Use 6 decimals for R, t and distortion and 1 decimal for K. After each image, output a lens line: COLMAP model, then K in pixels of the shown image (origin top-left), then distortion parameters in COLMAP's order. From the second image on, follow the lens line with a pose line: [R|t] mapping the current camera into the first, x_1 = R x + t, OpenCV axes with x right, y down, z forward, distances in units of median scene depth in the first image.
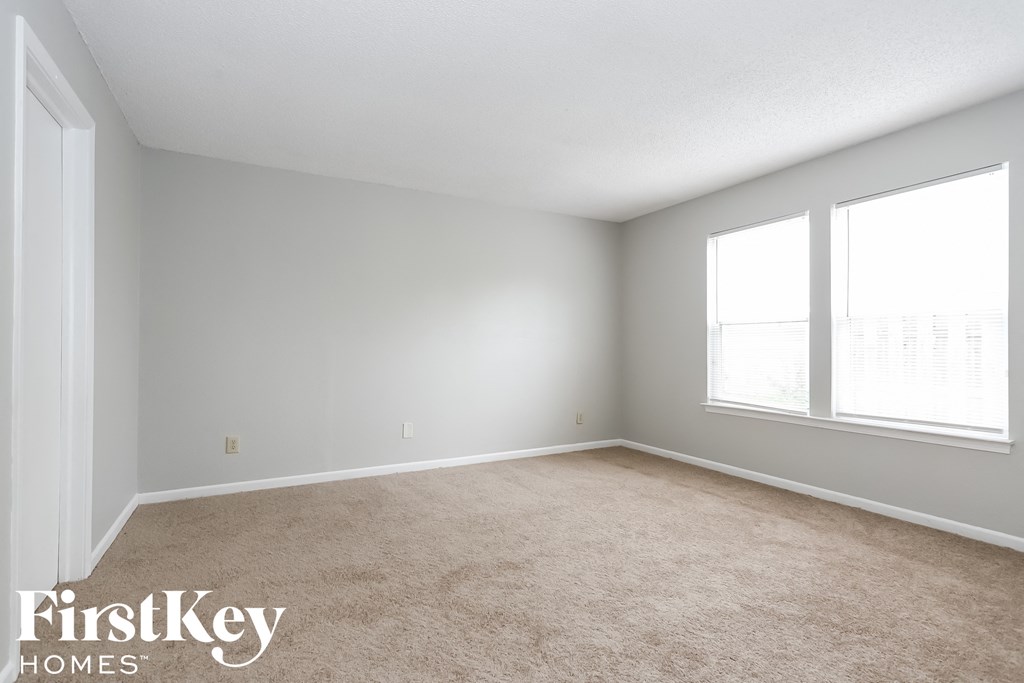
lens RADIAL K [[503.1, 0, 512.0], [0, 503.1, 341.5], [0, 0, 1]] dist [-0.003291, 0.000322]
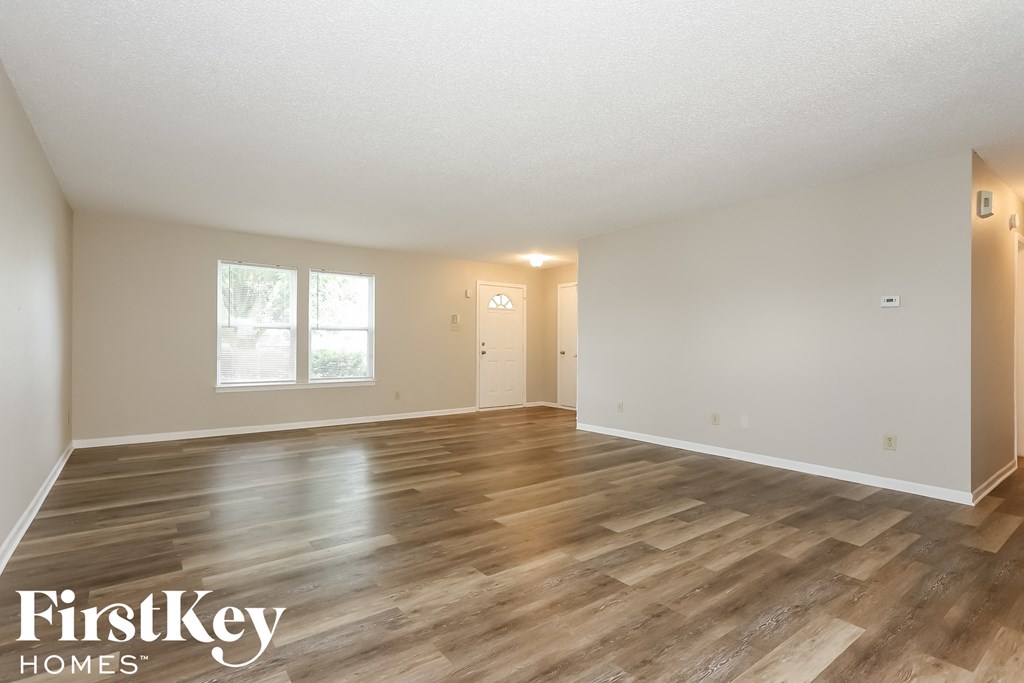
lens RADIAL K [[503.1, 0, 512.0], [0, 503.1, 341.5], [0, 0, 1]] dist [-0.003291, 0.000322]
pose [[-0.155303, 0.011070, 0.987805, -1.052193], [-0.015285, 0.999791, -0.013607, 0.011370], [-0.987749, -0.017212, -0.155101, 0.430159]]
